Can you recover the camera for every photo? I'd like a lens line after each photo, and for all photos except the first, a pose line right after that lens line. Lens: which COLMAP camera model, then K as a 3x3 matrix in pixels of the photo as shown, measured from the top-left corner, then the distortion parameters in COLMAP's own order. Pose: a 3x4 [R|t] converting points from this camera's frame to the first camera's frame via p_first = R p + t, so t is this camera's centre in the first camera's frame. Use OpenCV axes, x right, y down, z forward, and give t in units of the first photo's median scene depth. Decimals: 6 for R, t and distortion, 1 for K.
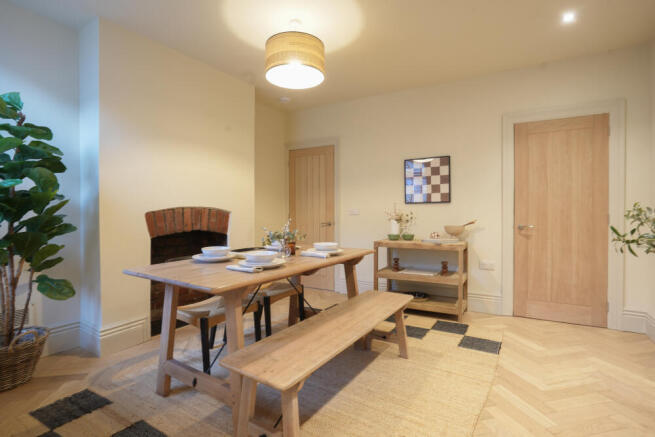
lens RADIAL K [[323.5, 0, 327.5], [0, 323.5, 218.5], [0, 0, 1]] dist [-0.049555, -0.000098]
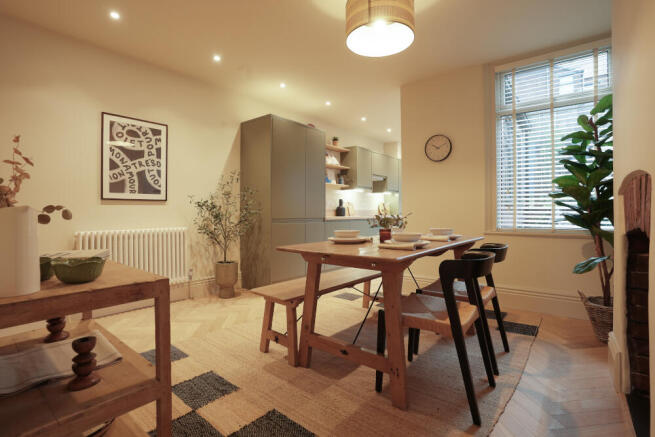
lens RADIAL K [[313.5, 0, 327.5], [0, 313.5, 218.5], [0, 0, 1]] dist [-0.000044, -0.000003]
pose [[-0.991010, 0.000079, 0.133785, -0.055611], [0.004480, 0.999459, 0.032592, 0.008237], [-0.133710, 0.032898, -0.990474, 1.434512]]
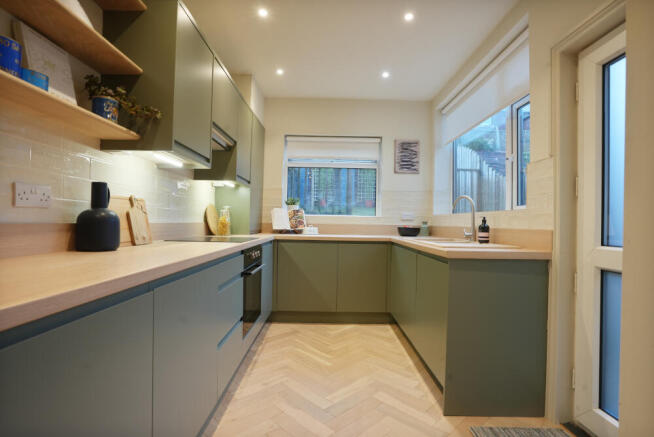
lens RADIAL K [[326.2, 0, 327.0], [0, 326.2, 218.5], [0, 0, 1]] dist [-0.003216, -0.000144]
pose [[-0.853949, -0.018517, -0.520027, 0.073024], [-0.020538, 0.999787, -0.001875, 0.002691], [0.519951, 0.009080, -0.854148, 0.196400]]
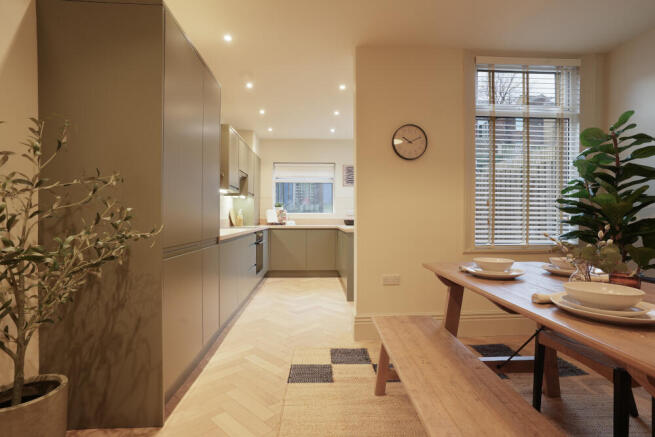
lens RADIAL K [[326.7, 0, 327.5], [0, 326.7, 218.5], [0, 0, 1]] dist [-0.003216, -0.000144]
pose [[-0.833378, 0.003464, -0.552693, 0.386445], [-0.005474, 0.999880, 0.014521, -0.009690], [0.552677, 0.015127, -0.833258, 0.870893]]
